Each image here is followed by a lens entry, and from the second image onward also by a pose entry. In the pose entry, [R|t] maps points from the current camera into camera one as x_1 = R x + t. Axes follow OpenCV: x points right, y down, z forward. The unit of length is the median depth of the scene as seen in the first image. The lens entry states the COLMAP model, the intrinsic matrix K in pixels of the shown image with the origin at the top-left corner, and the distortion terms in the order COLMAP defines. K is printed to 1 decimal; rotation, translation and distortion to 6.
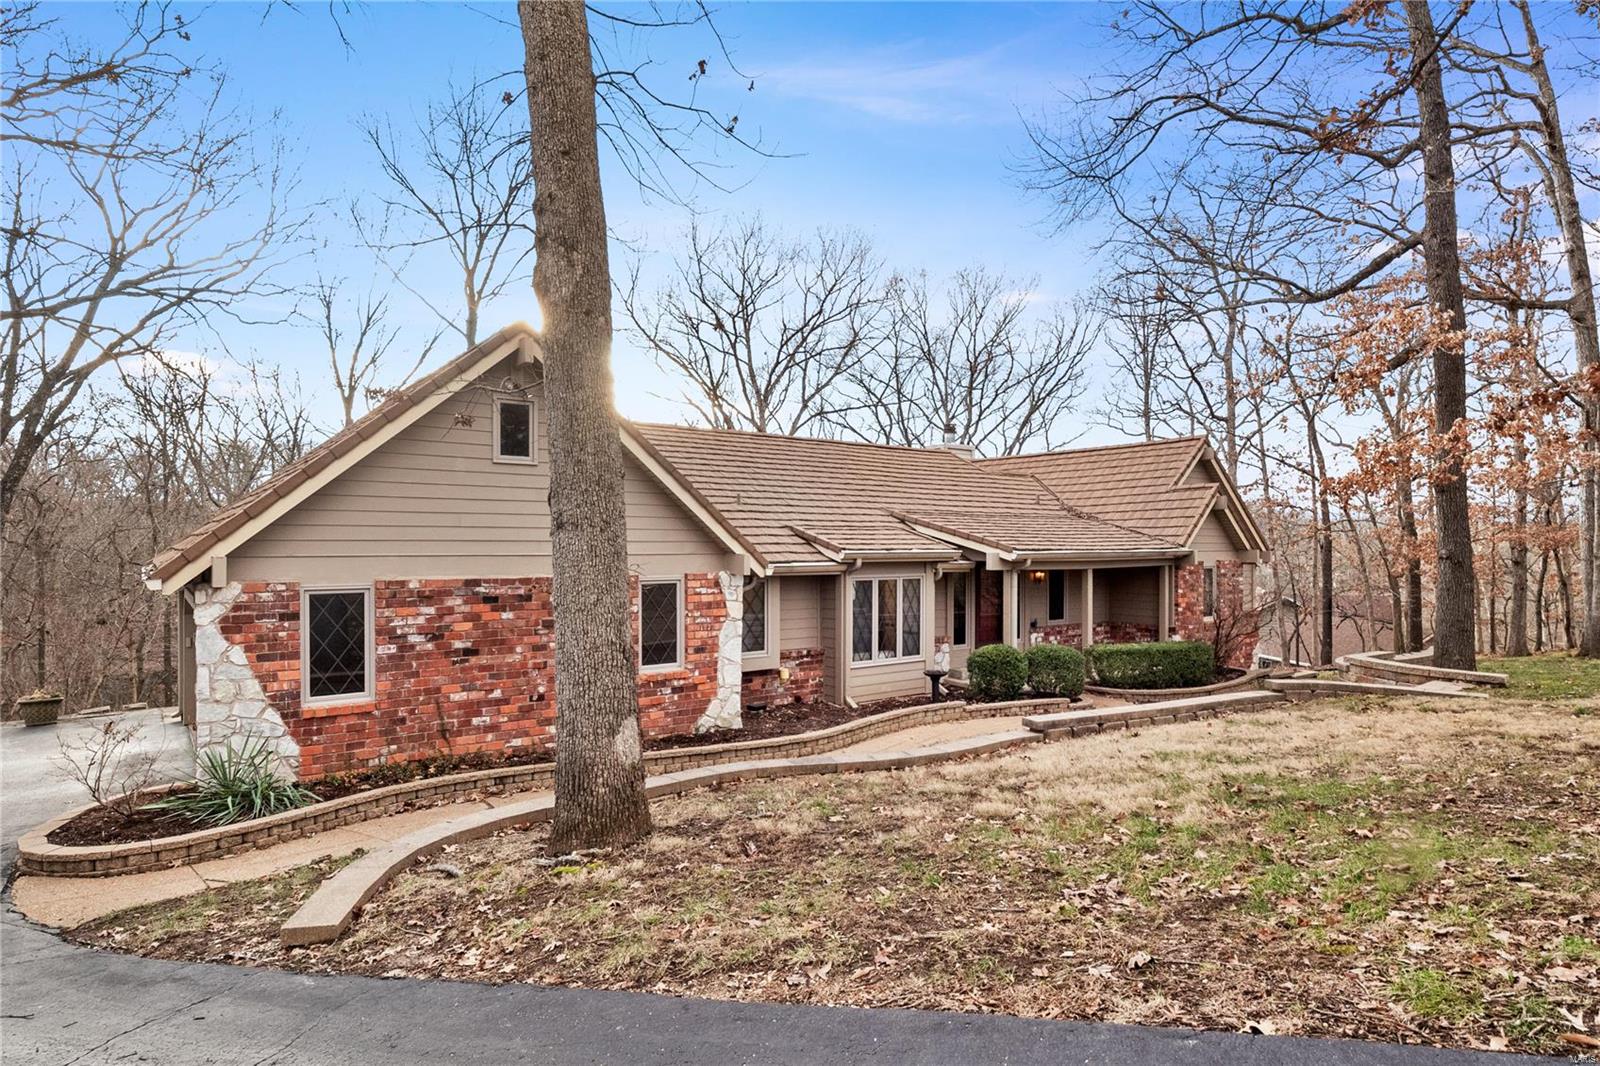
lens RADIAL K [[863.7, 0, 798.4], [0, 863.7, 547.3], [0, 0, 1]] dist [-0.000823, -0.000949]
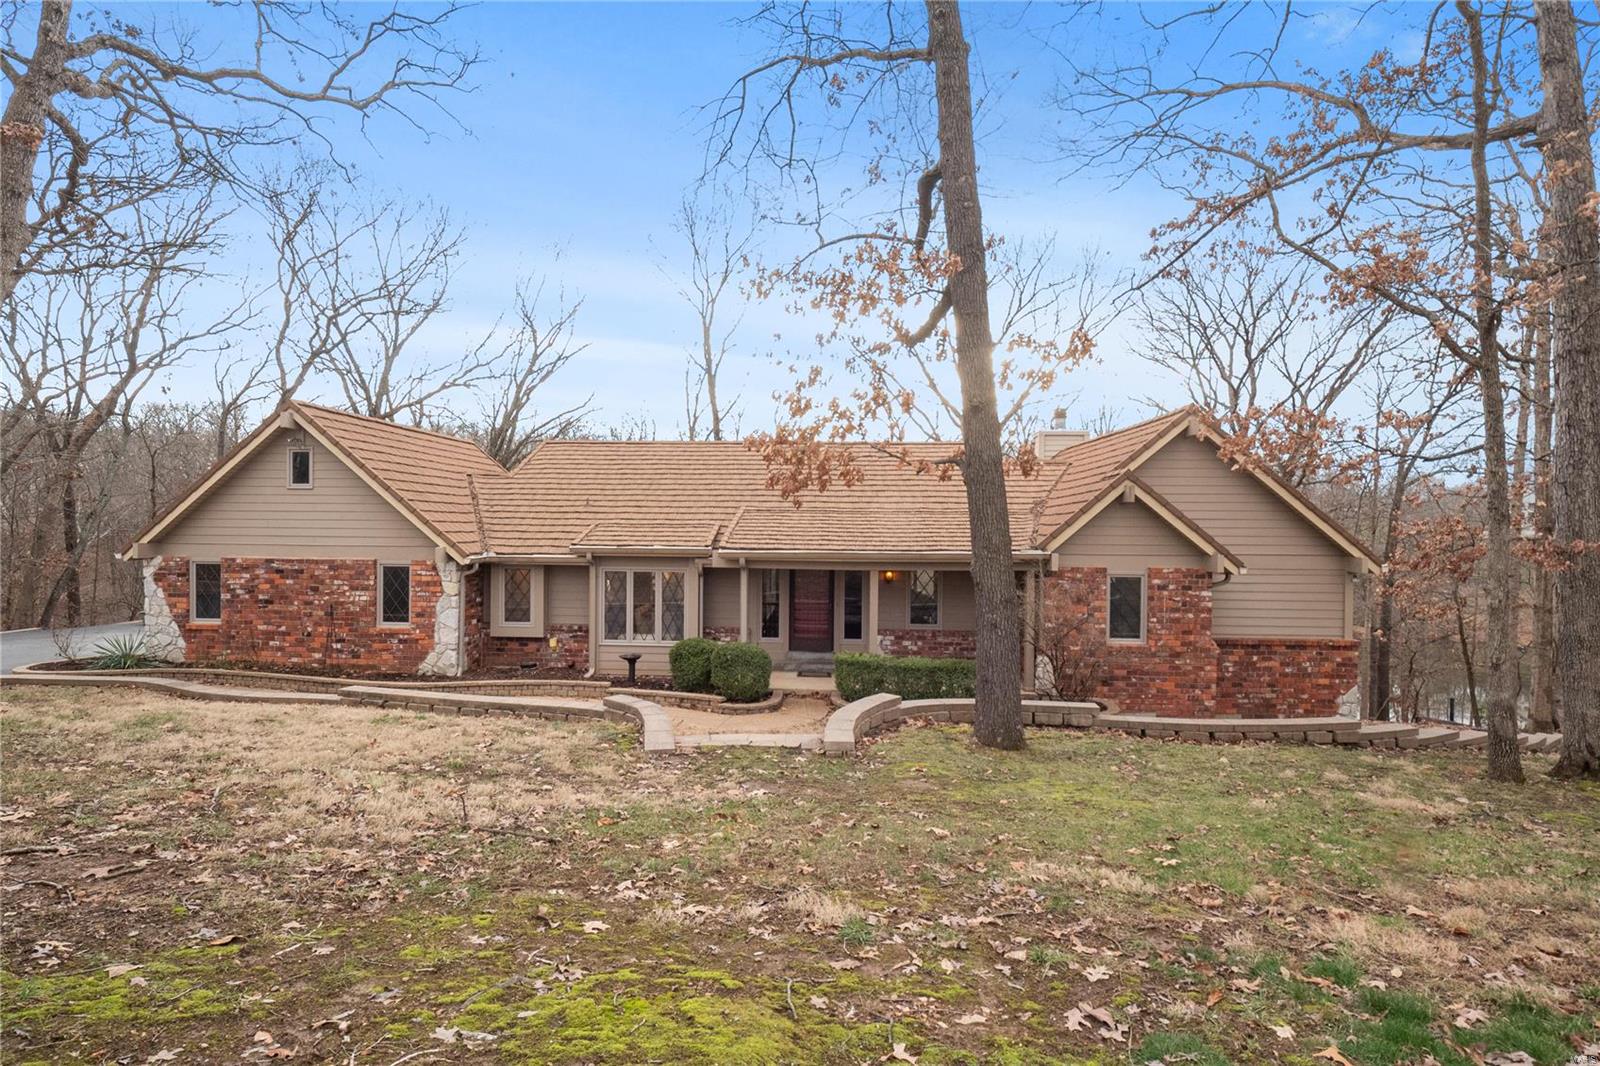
lens RADIAL K [[745.7, 0, 787.3], [0, 745.7, 528.8], [0, 0, 1]] dist [-0.021145, 0.001194]
pose [[0.759118, 0.021974, -0.650582, 1.248290], [-0.009146, 0.999691, 0.023094, -0.059818], [0.650889, -0.011581, 0.759085, 0.539548]]
